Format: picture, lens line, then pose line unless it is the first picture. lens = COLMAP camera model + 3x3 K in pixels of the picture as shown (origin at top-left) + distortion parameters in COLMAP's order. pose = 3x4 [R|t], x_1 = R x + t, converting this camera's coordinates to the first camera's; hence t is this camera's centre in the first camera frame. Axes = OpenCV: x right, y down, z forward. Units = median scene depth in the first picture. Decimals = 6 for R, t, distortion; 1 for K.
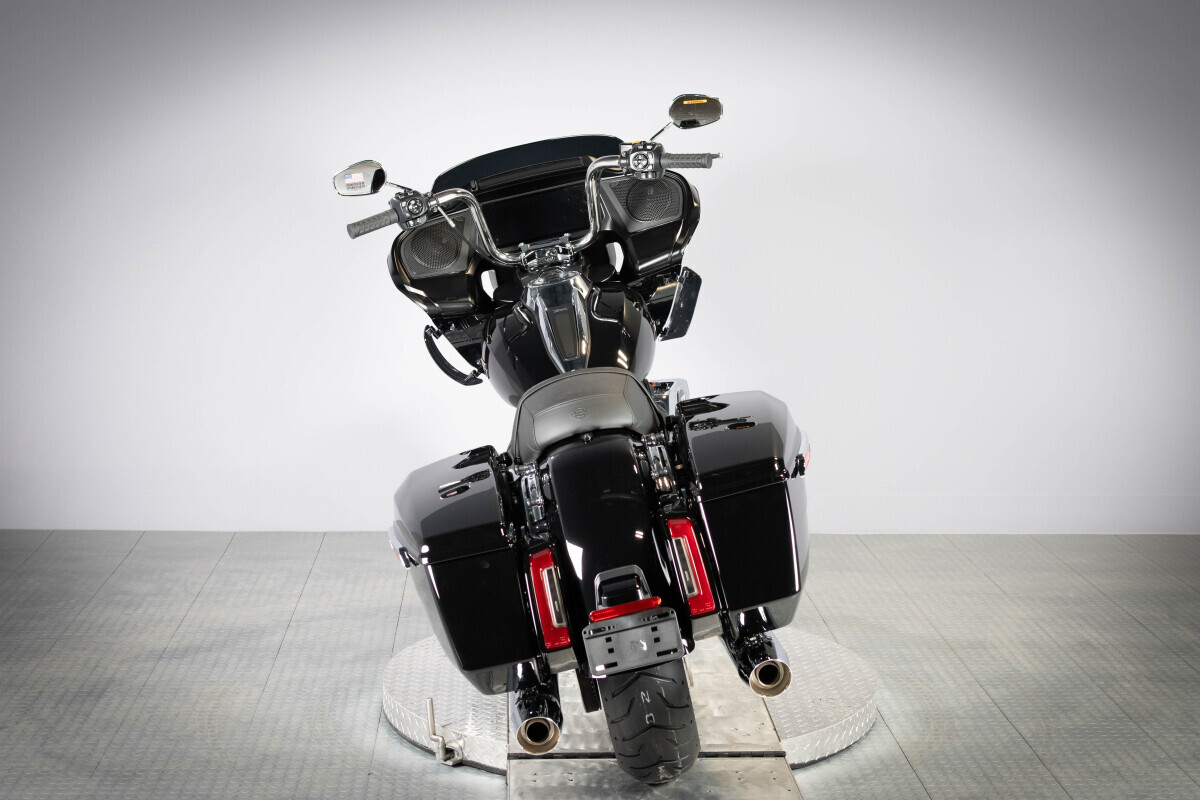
lens RADIAL K [[1871.0, 0, 622.6], [0, 1871.0, 401.1], [0, 0, 1]] dist [0.009009, 0.081586]
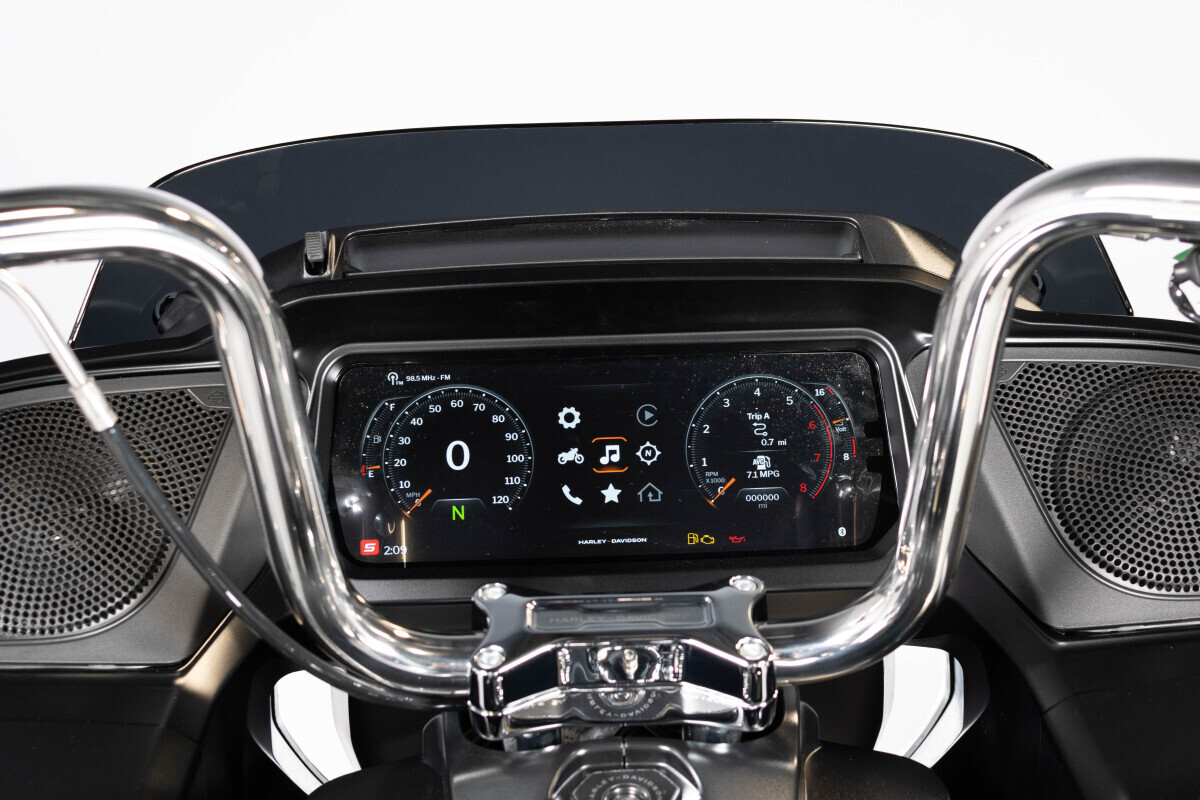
lens RADIAL K [[1940.6, 0, 633.6], [0, 1940.6, 415.7], [0, 0, 1]] dist [-0.016183, 0.162408]
pose [[0.983915, 0.178311, -0.010818, -0.044007], [-0.178177, 0.975223, -0.131123, -0.082693], [-0.012831, 0.130942, 0.991307, 0.857874]]
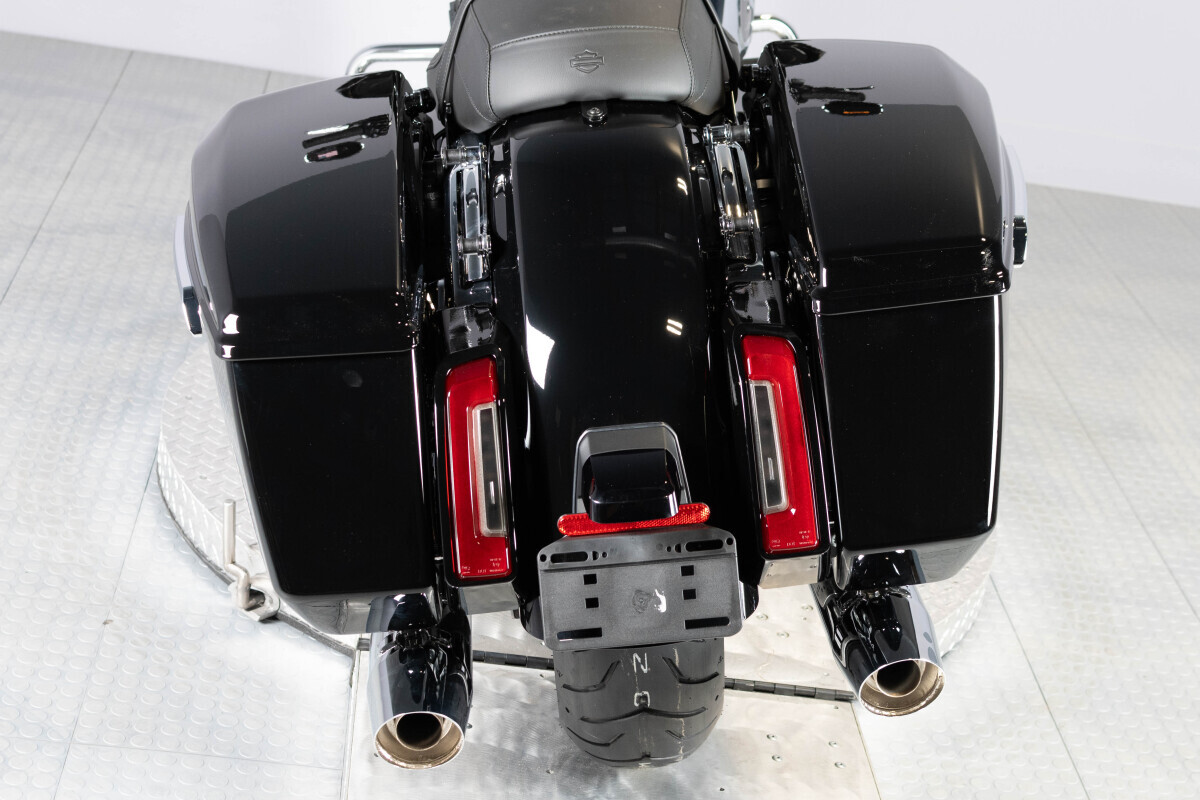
lens RADIAL K [[2155.2, 0, 646.9], [0, 2155.2, 398.6], [0, 0, 1]] dist [-0.009940, 0.162874]
pose [[0.987569, 0.138999, 0.073399, -0.027705], [-0.153048, 0.956750, 0.247399, -0.038462], [-0.035837, -0.255557, 0.966130, 0.329321]]
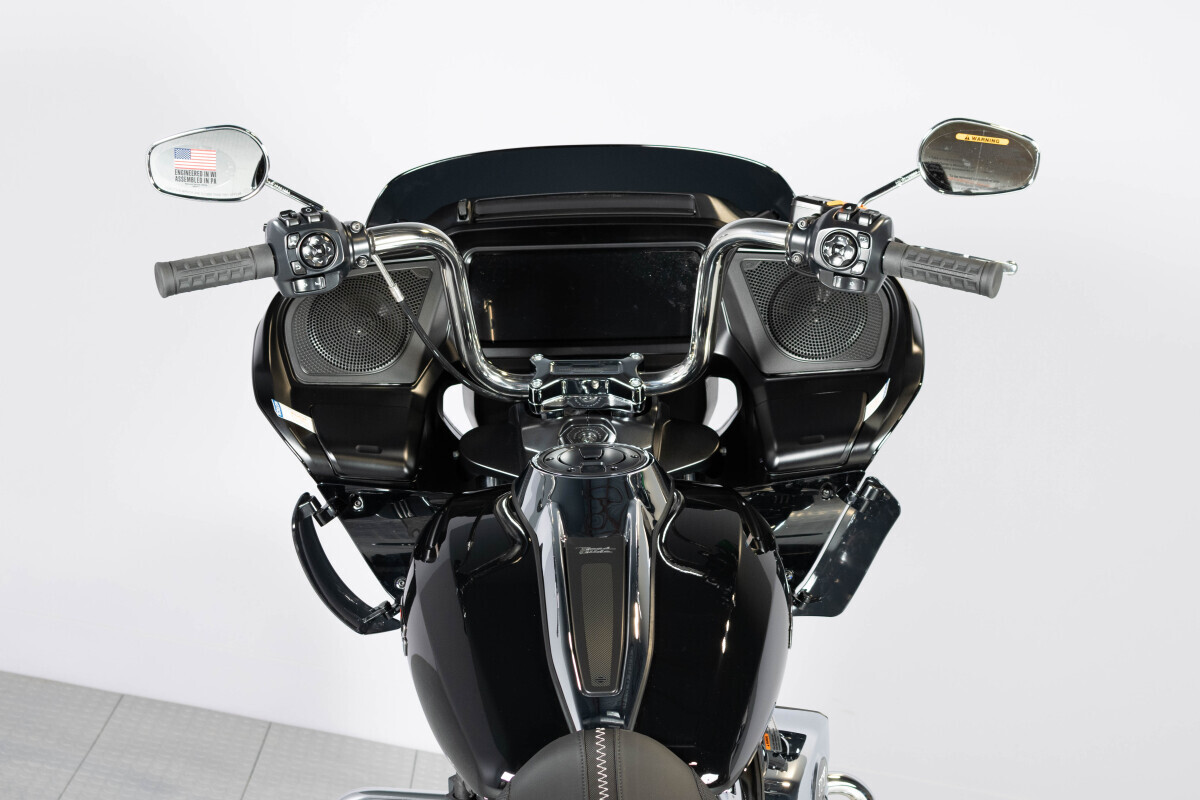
lens RADIAL K [[1905.2, 0, 600.0], [0, 1905.2, 400.0], [0, 0, 1]] dist [-0.007325, 0.030272]
pose [[0.980647, 0.195783, 0.000272, -0.038824], [-0.195732, 0.980360, 0.024129, -0.093121], [0.004457, -0.023716, 0.999709, 0.550290]]
